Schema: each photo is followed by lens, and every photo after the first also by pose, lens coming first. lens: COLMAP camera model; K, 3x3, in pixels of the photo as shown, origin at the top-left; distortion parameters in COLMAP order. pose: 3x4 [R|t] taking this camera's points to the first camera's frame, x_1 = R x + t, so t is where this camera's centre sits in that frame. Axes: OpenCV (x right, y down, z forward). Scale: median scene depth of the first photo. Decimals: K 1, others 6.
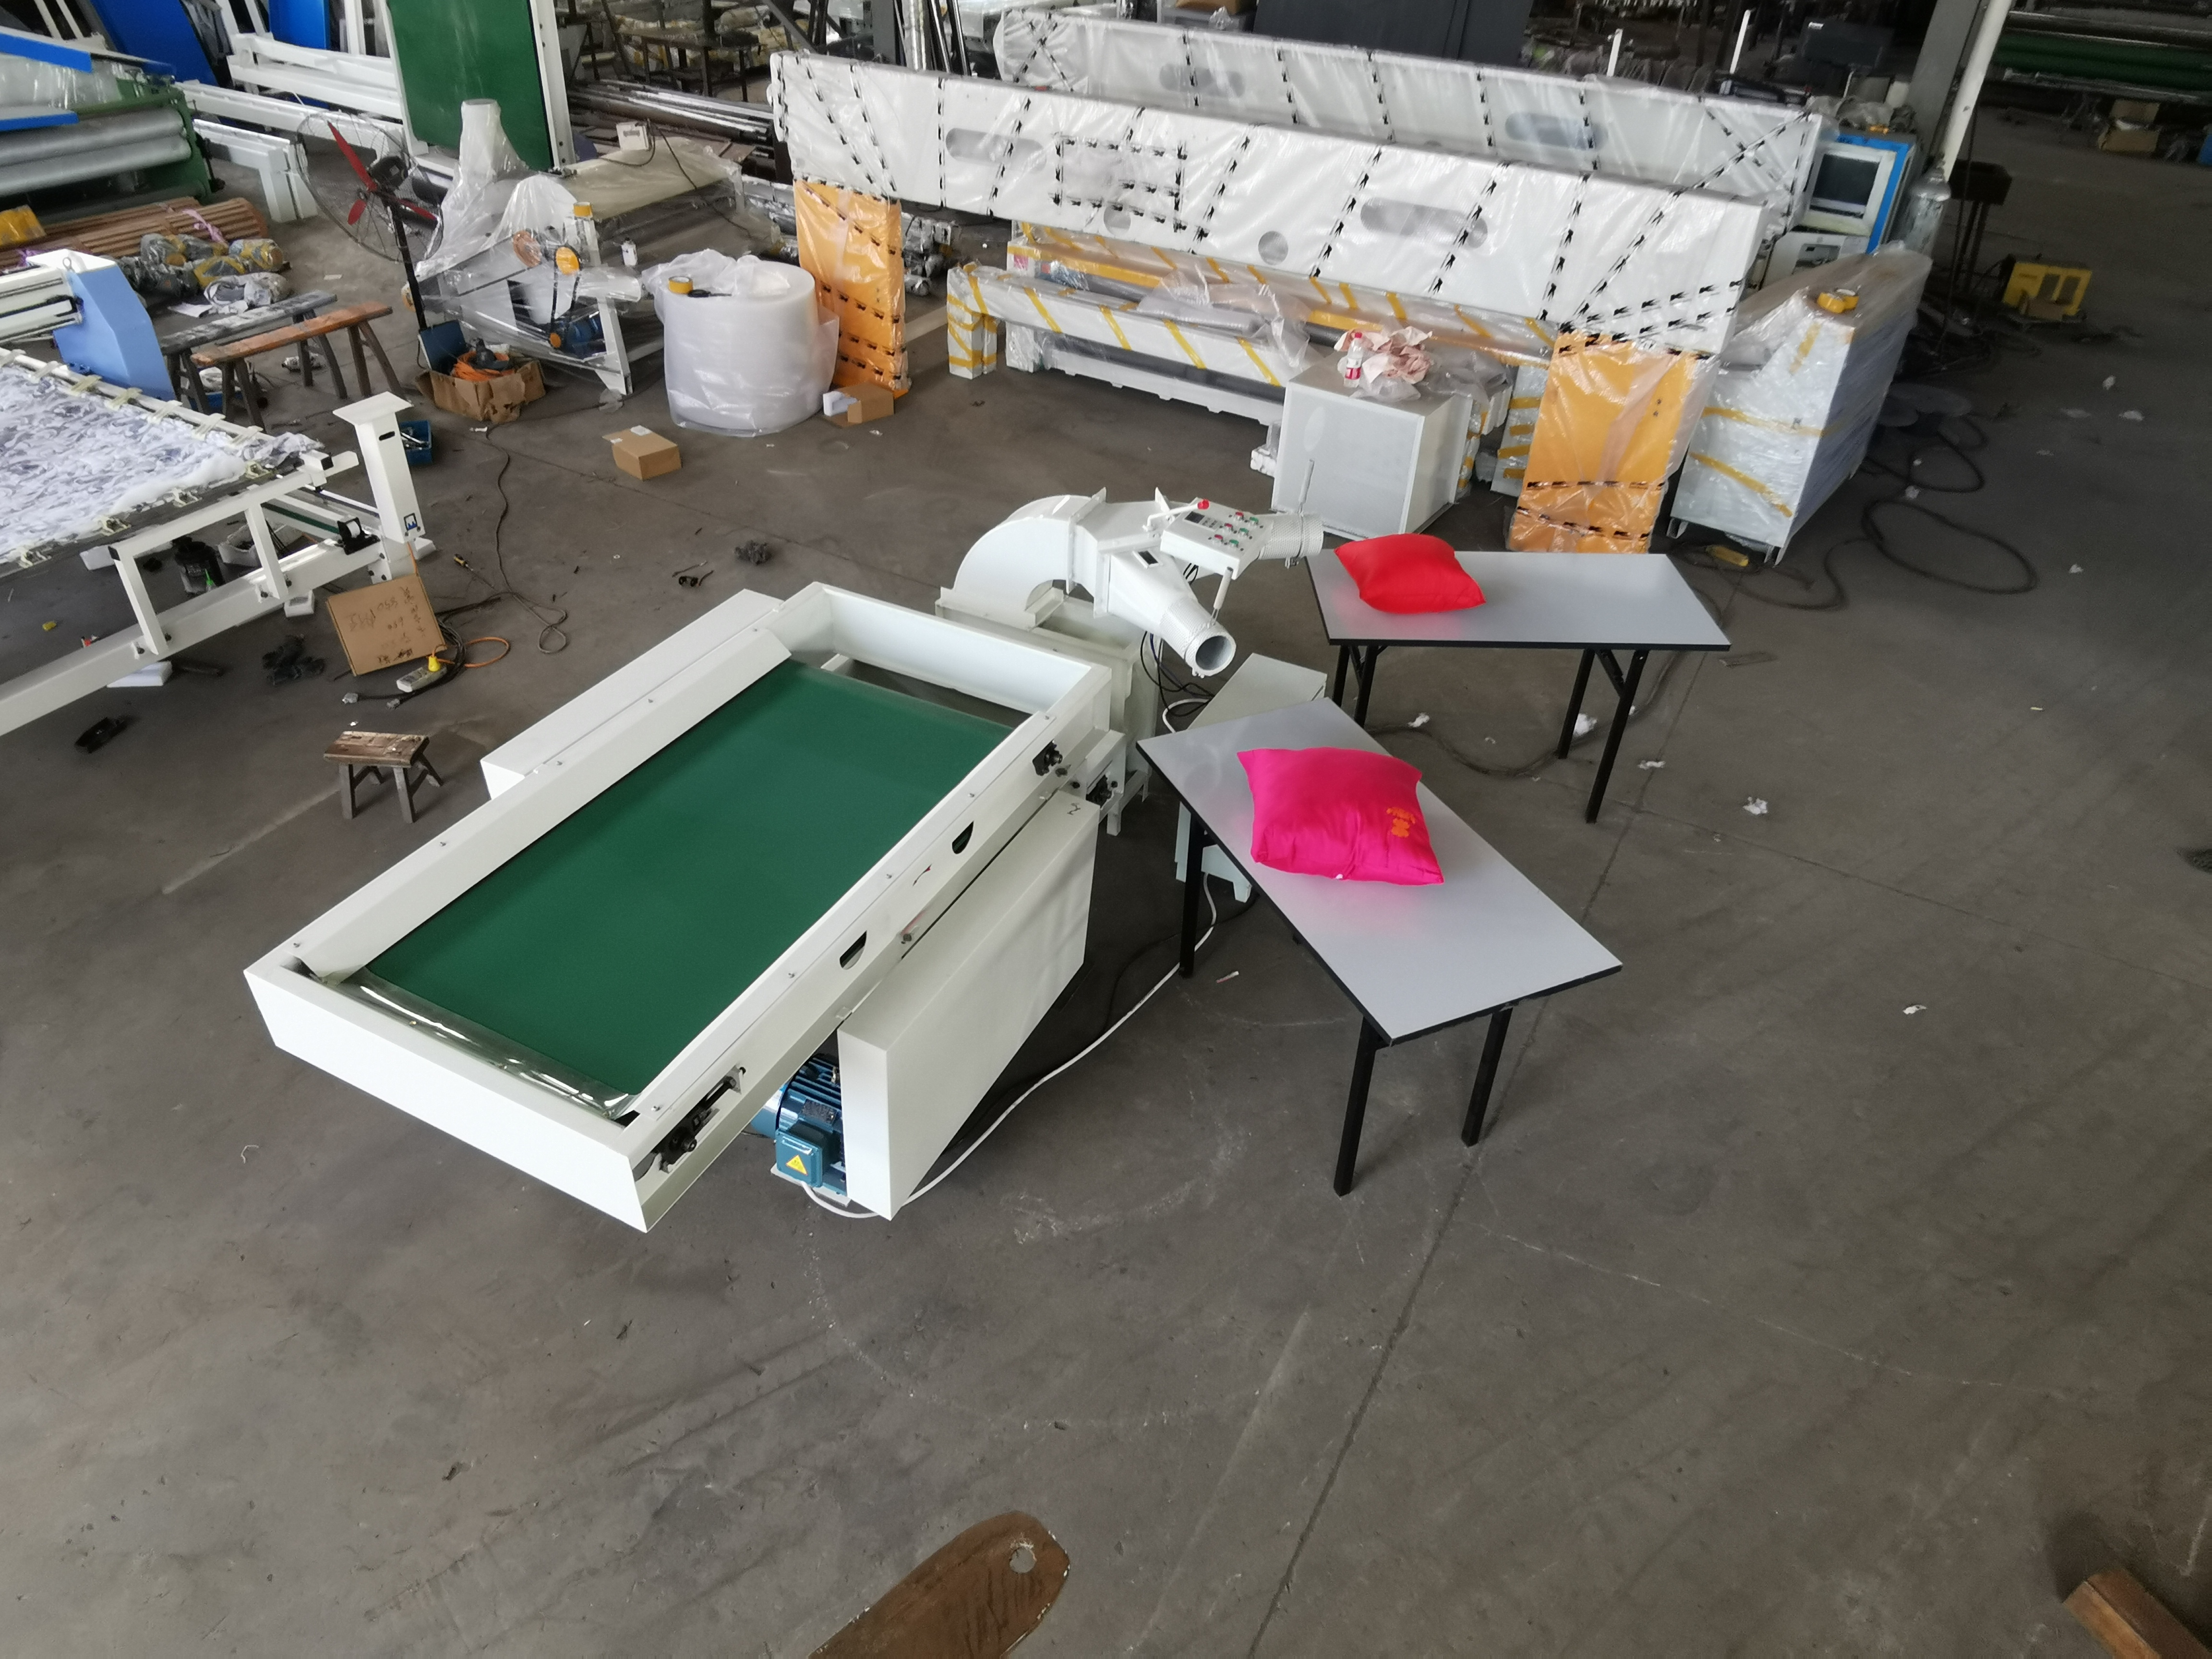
lens RADIAL K [[1448.6, 0, 1100.0], [0, 1448.6, 818.7], [0, 0, 1]] dist [0.024165, -0.078322]
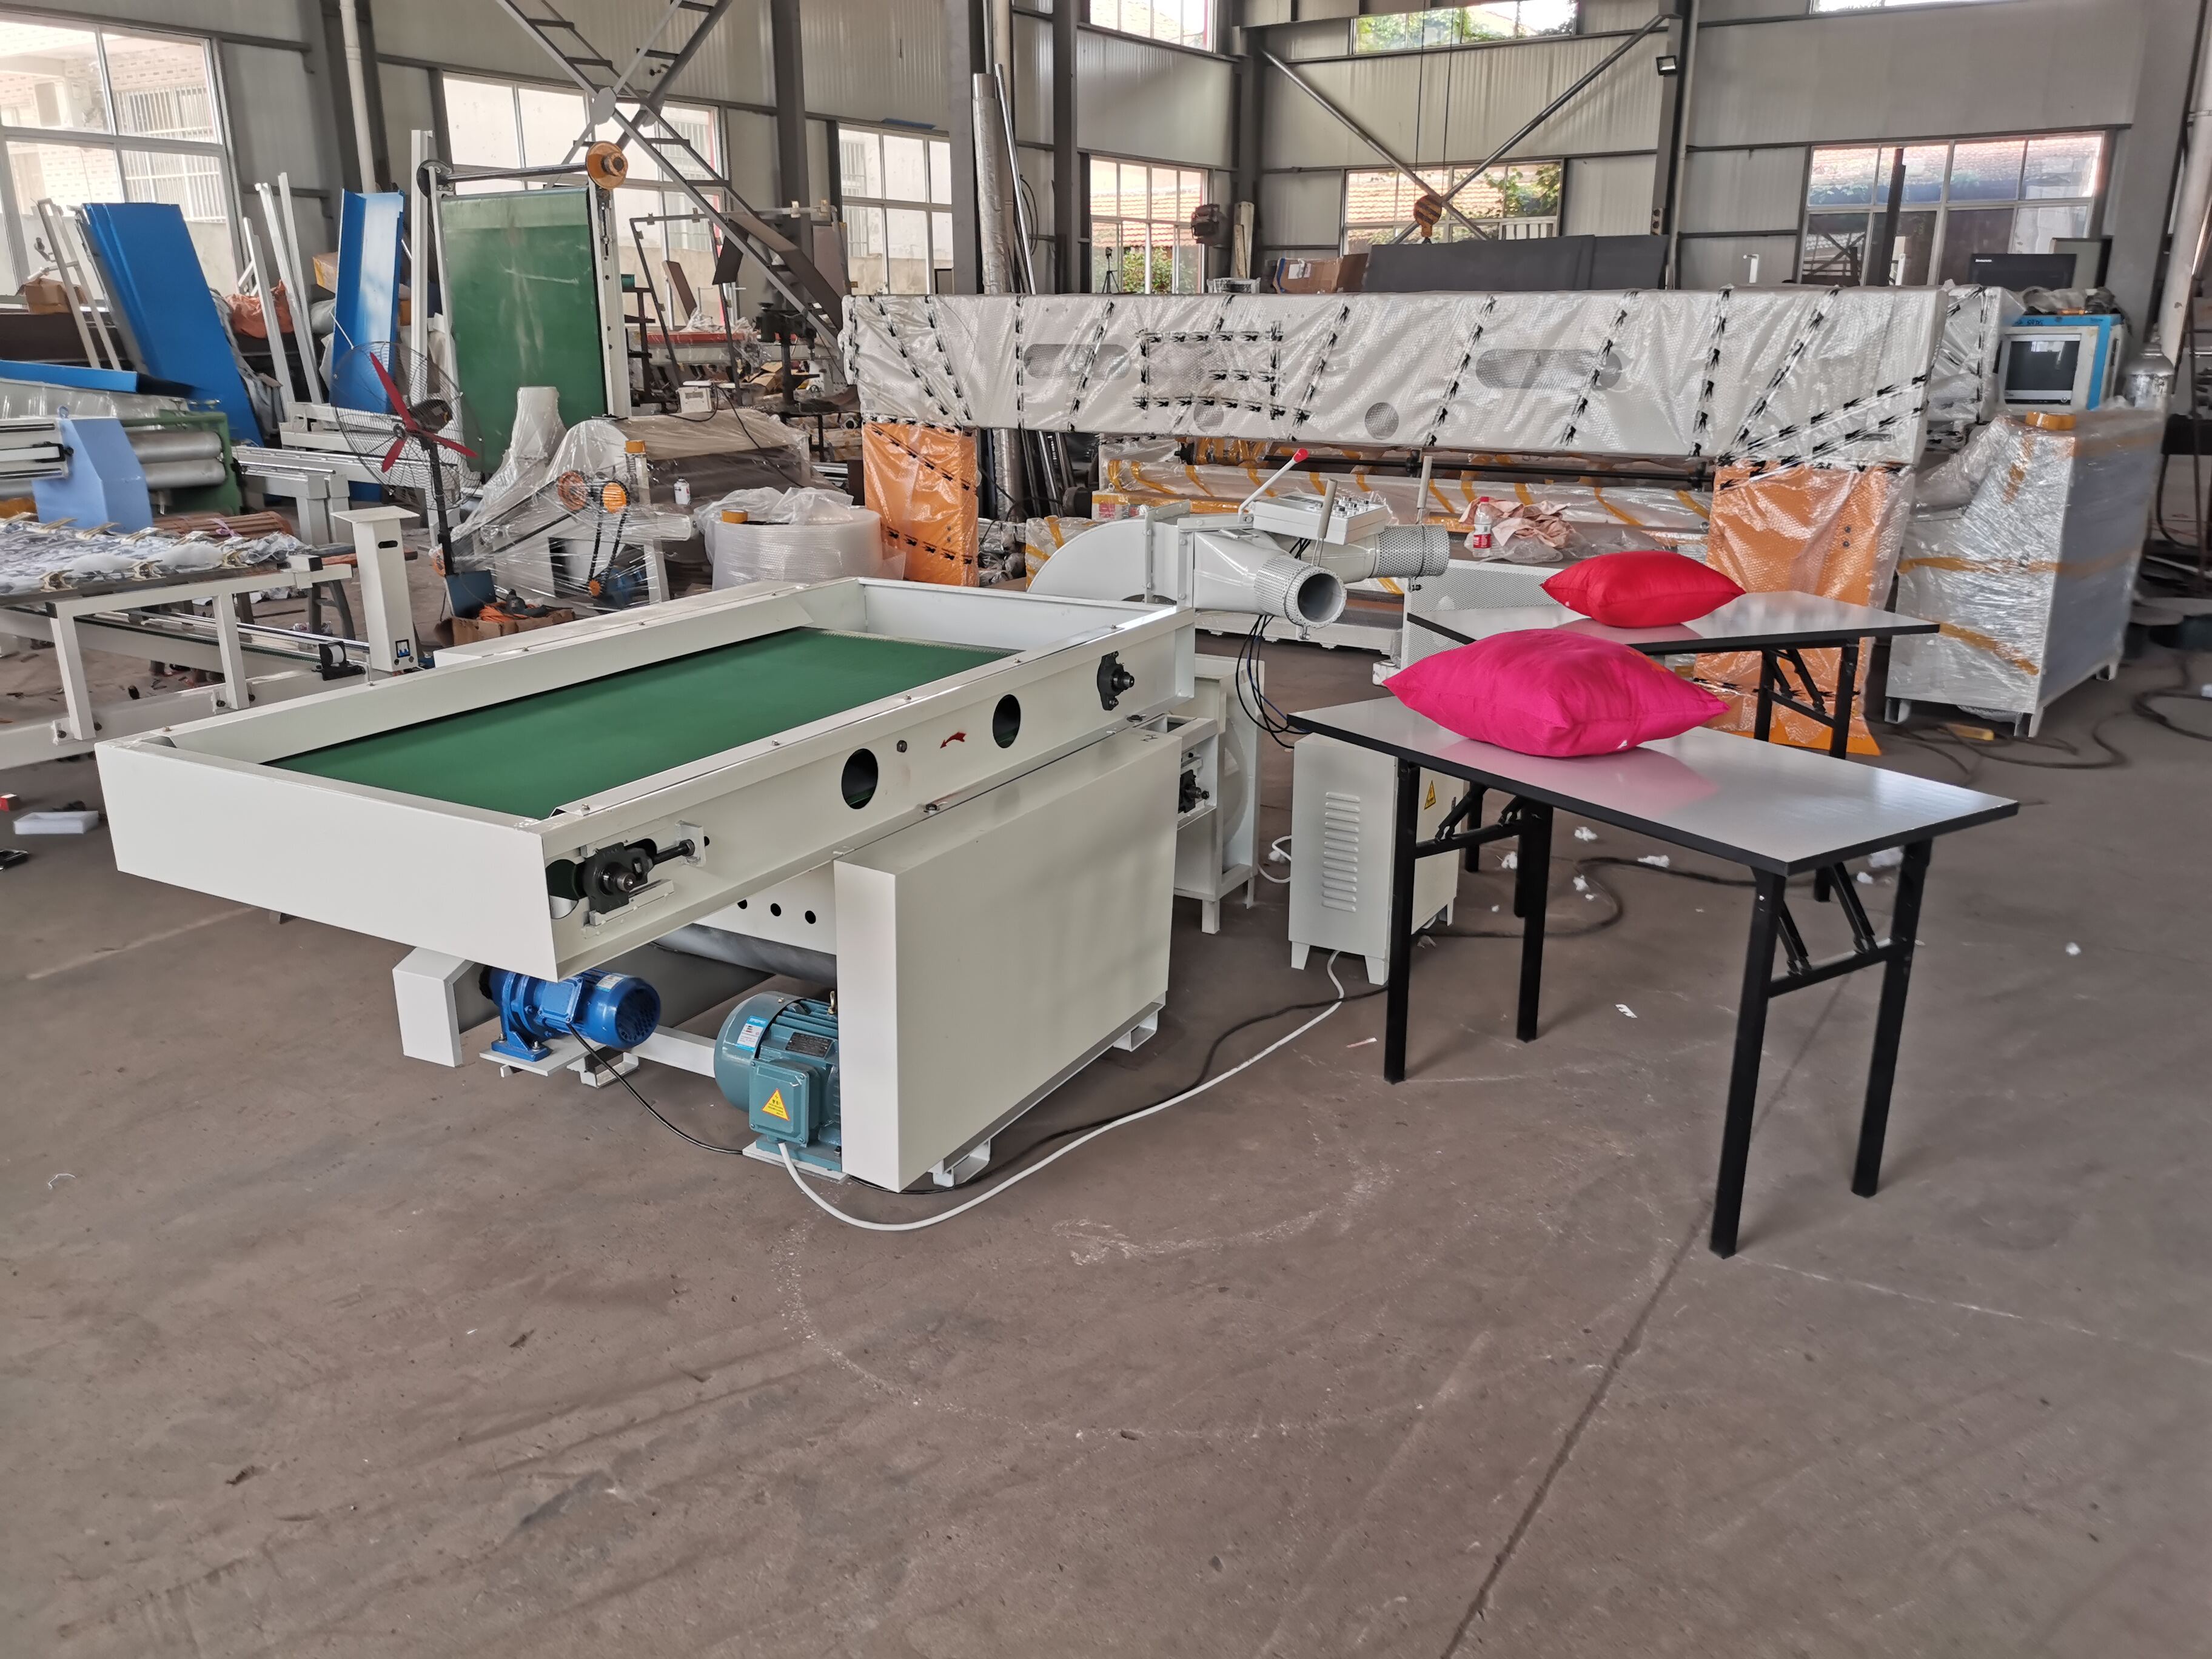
lens RADIAL K [[1718.8, 0, 1106.0], [0, 1718.8, 829.5], [0, 0, 1]] dist [0.041079, -0.013351]
pose [[0.997679, -0.024787, -0.063415, 0.018116], [0.001771, 0.940514, -0.339751, 0.384403], [0.068064, 0.338851, 0.938375, 0.127629]]
